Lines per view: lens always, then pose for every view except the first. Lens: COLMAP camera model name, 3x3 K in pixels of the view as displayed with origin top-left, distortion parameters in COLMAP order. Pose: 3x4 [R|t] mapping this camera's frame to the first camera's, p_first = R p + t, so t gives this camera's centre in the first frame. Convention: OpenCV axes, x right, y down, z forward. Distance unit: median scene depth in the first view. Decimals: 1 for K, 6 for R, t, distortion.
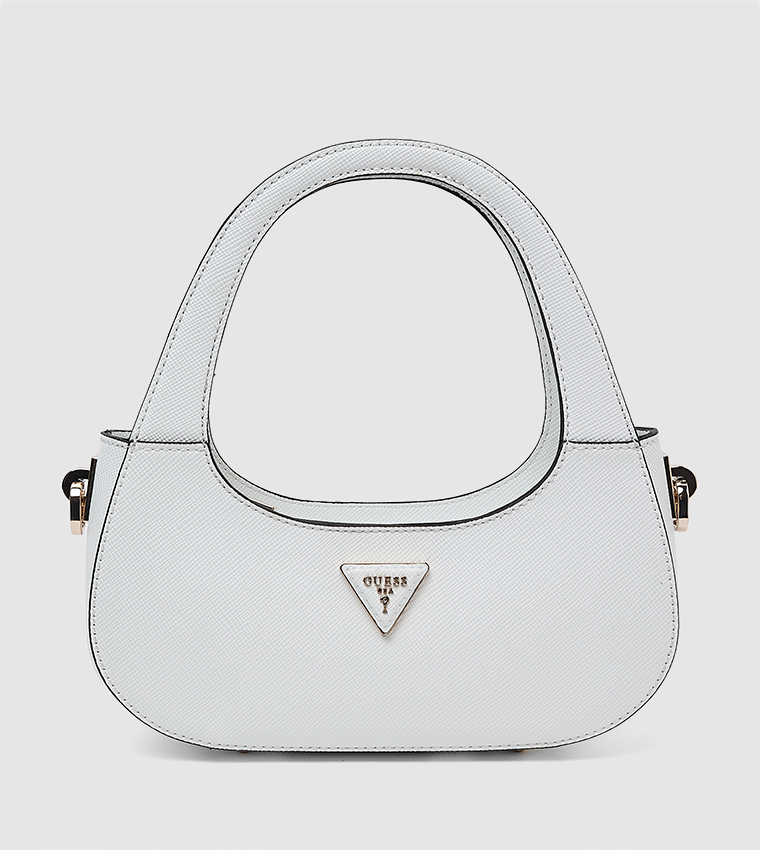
lens RADIAL K [[856.2, 0, 377.7], [0, 856.2, 432.5], [0, 0, 1]] dist [-0.007527, 0.000000]
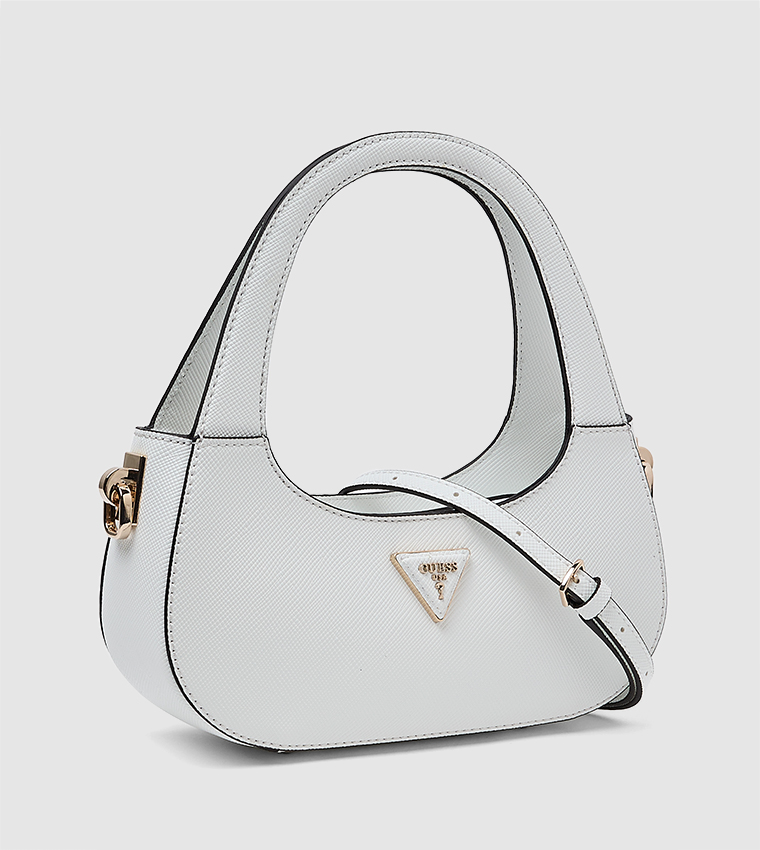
lens RADIAL K [[882.5, 0, 381.1], [0, 882.5, 419.7], [0, 0, 1]] dist [0.000435, 0.000000]
pose [[0.977341, -0.027142, 0.209925, -0.292598], [0.028471, 0.999589, -0.003309, -0.000267], [-0.209749, 0.009210, 0.977712, -0.008765]]
